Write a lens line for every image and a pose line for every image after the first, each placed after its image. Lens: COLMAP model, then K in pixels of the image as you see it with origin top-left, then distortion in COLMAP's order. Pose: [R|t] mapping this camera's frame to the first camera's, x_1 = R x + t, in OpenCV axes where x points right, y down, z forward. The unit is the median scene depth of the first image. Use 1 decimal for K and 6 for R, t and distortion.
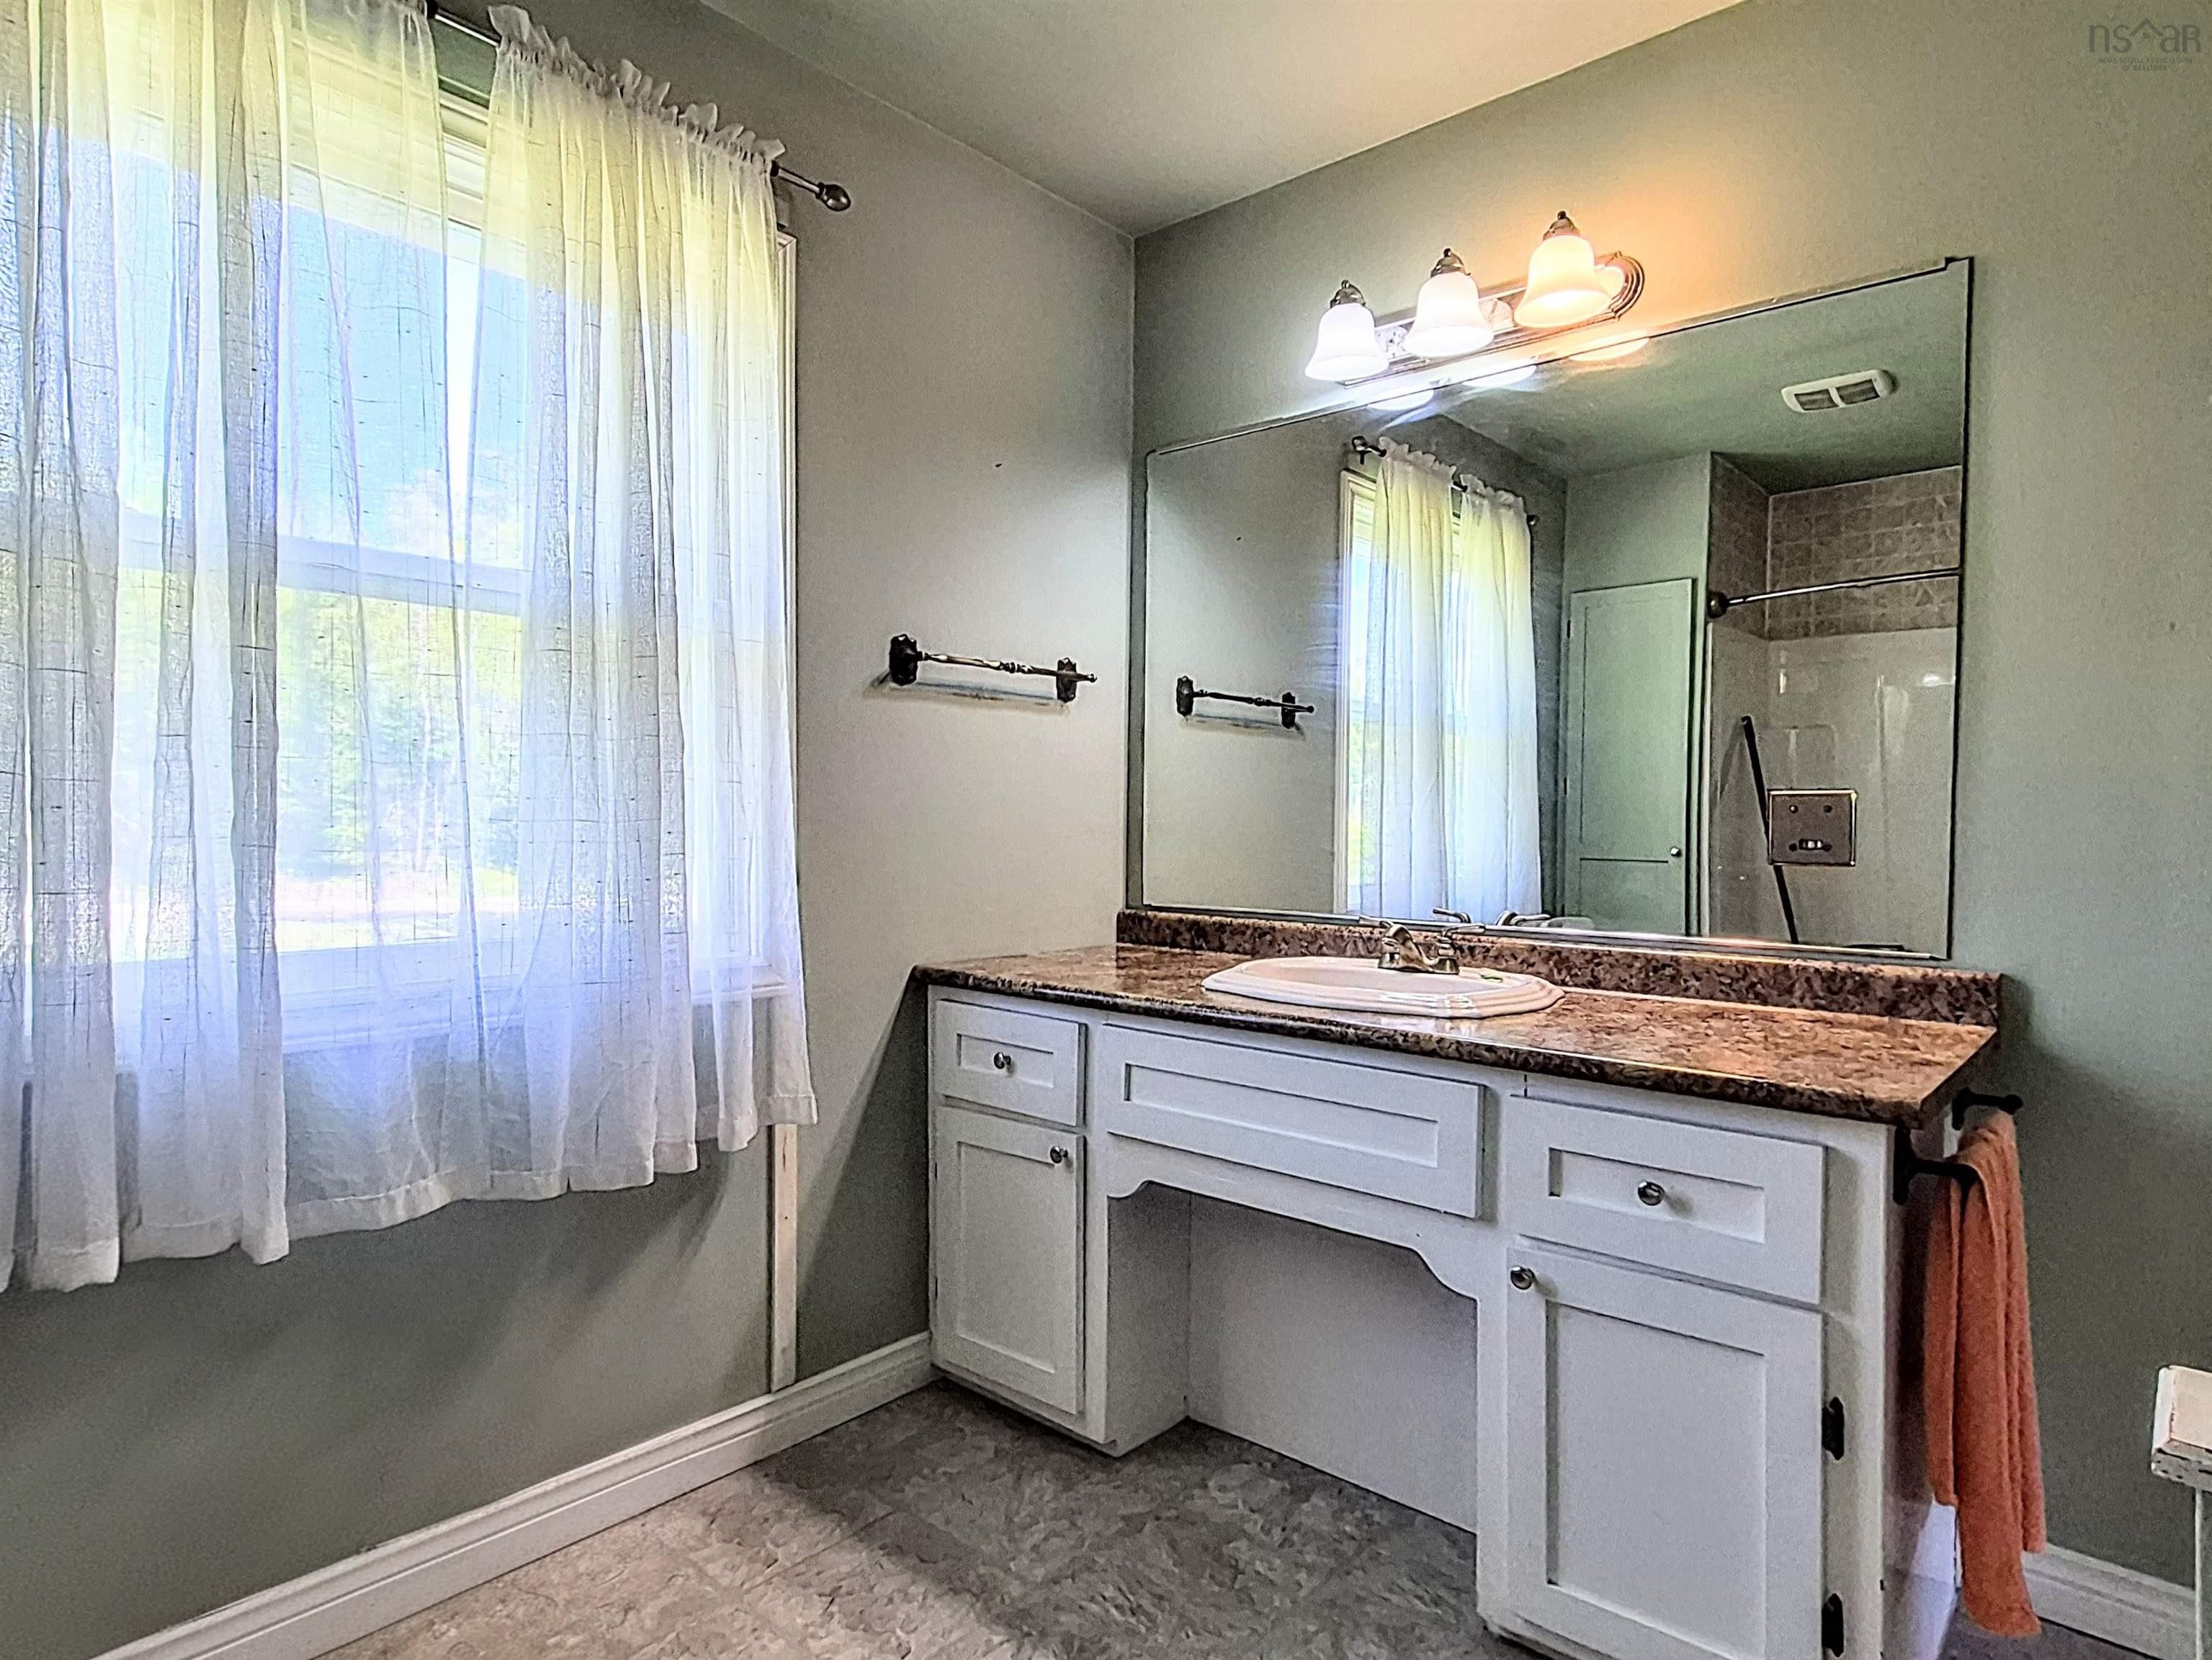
lens RADIAL K [[1255.1, 0, 1106.0], [0, 1255.1, 830.0], [0, 0, 1]] dist [0.003042, 0.000572]
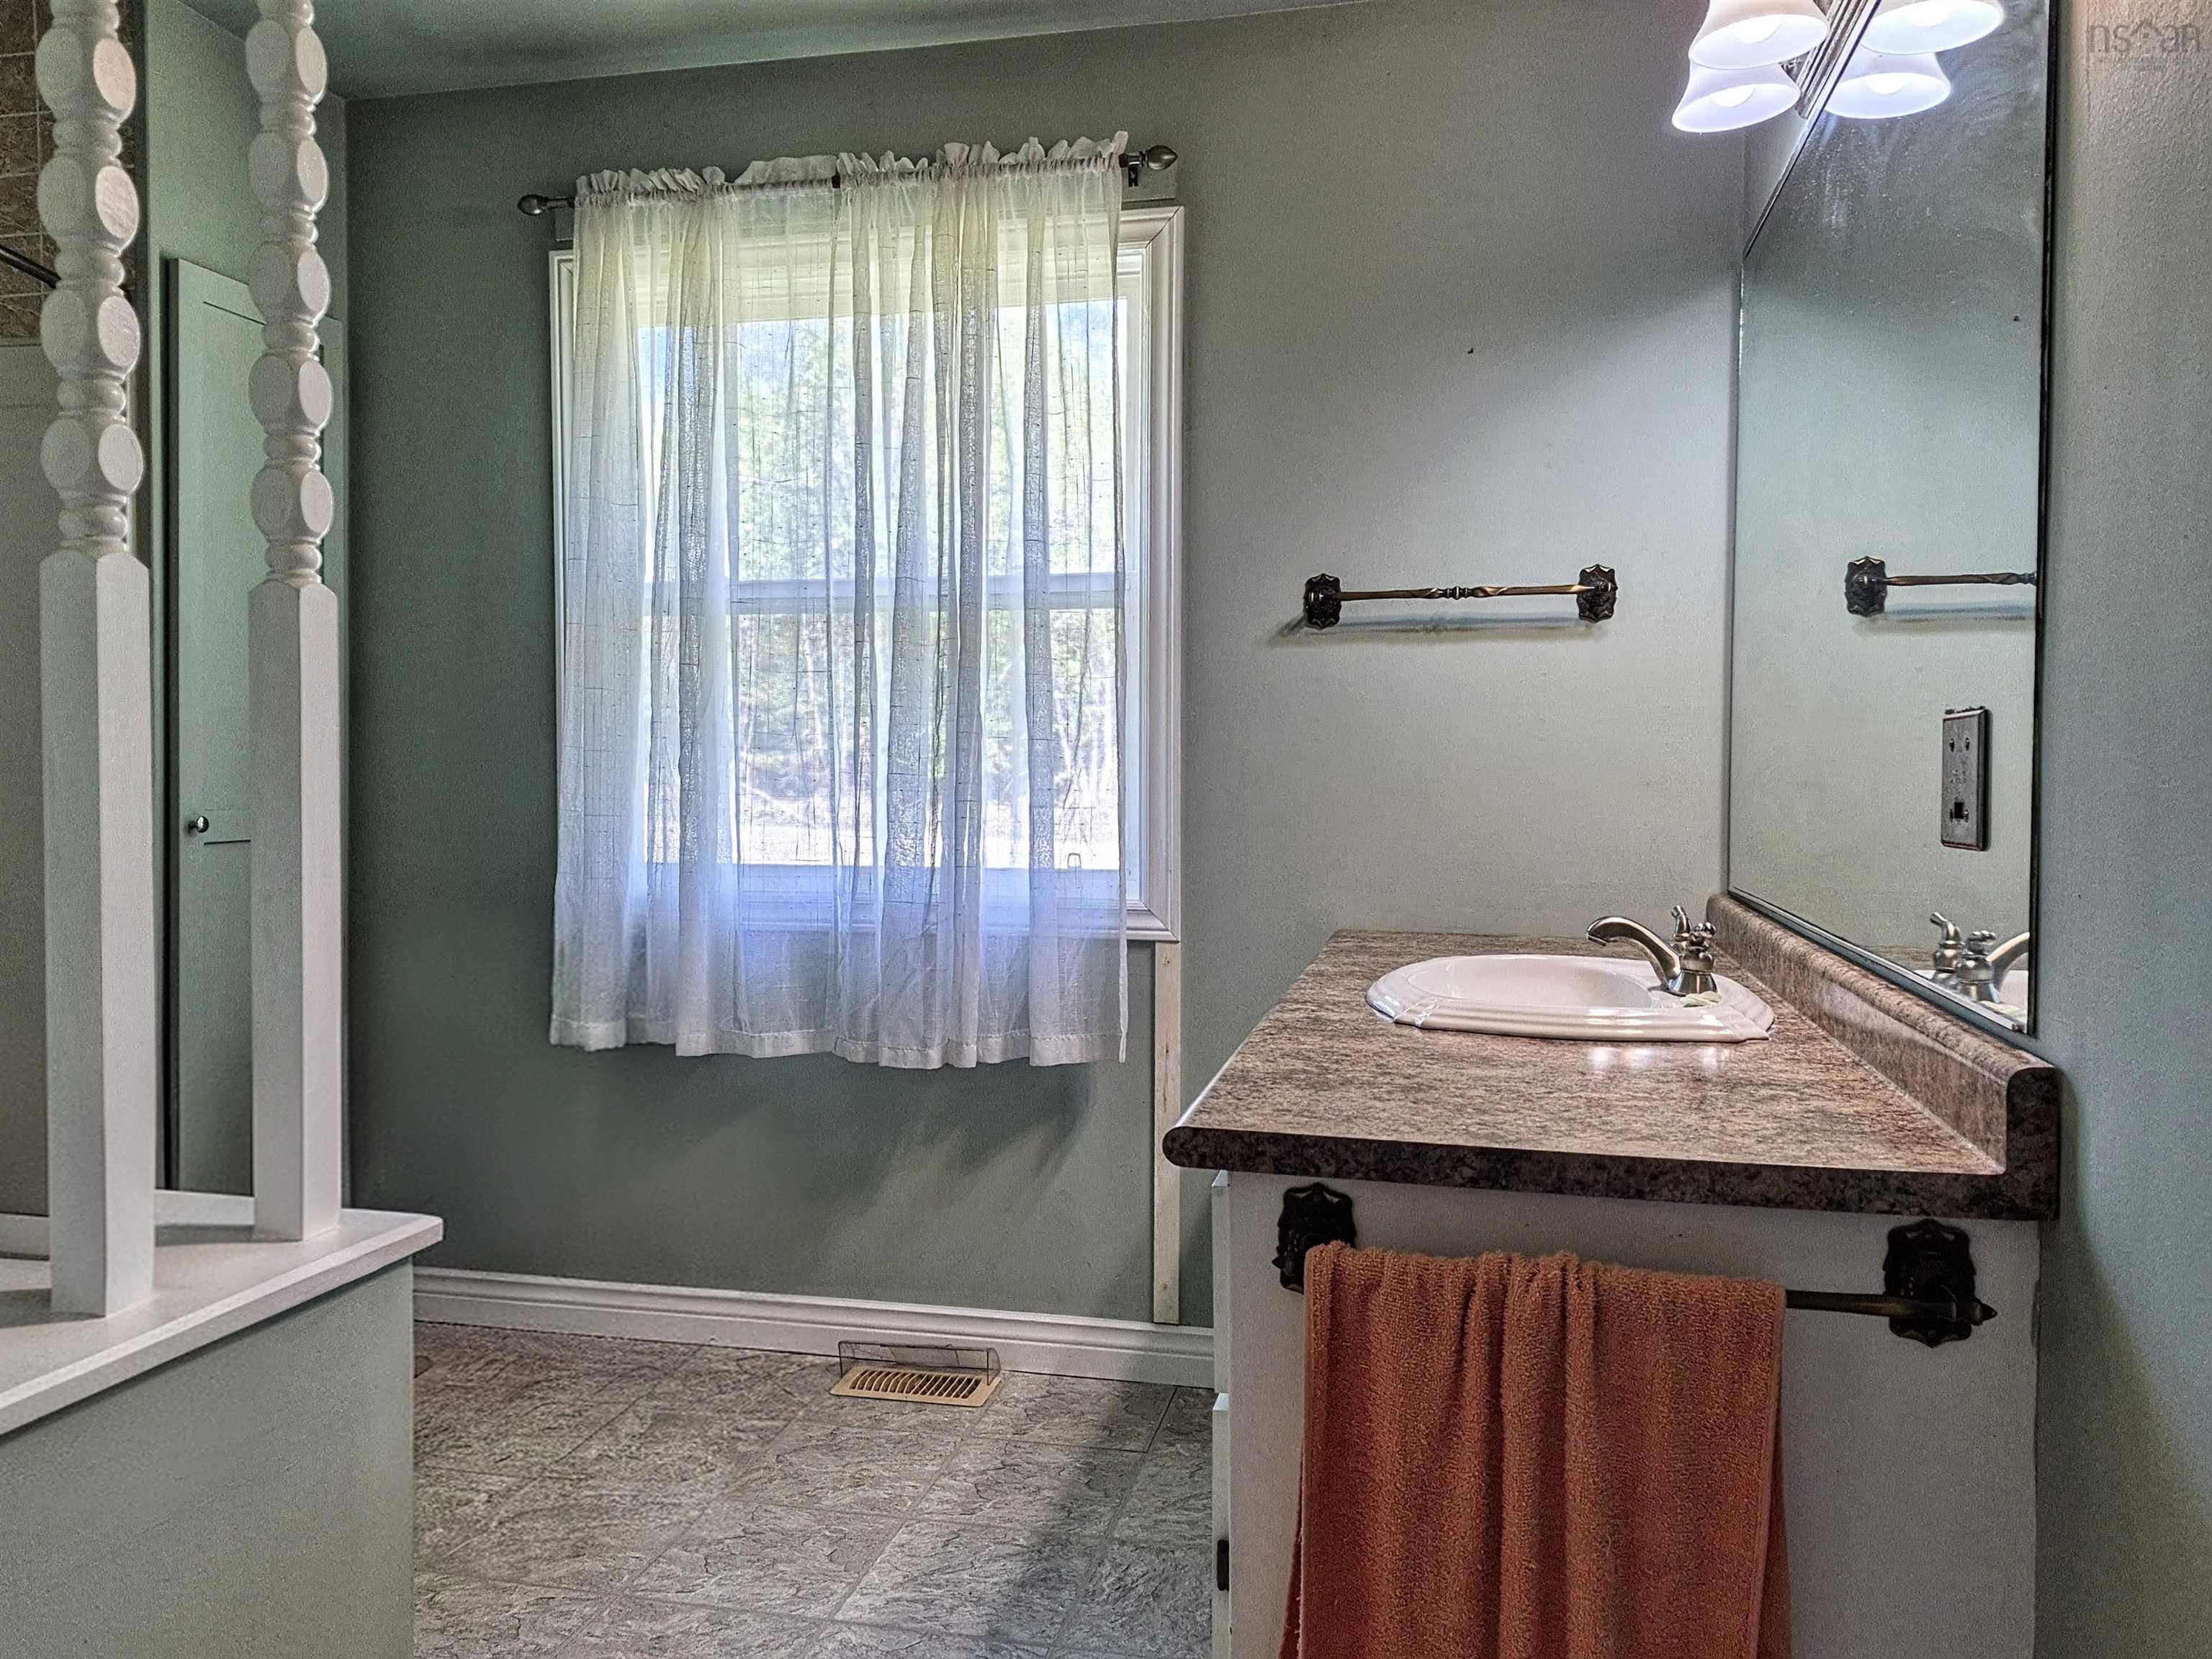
lens RADIAL K [[1595.1, 0, 1106.0], [0, 1595.1, 829.5], [0, 0, 1]] dist [-0.004584, -0.000922]
pose [[0.486271, 0.012757, -0.873715, 0.817123], [-0.002974, 0.999912, 0.012944, 0.018047], [0.873803, -0.003696, 0.486266, 0.301457]]
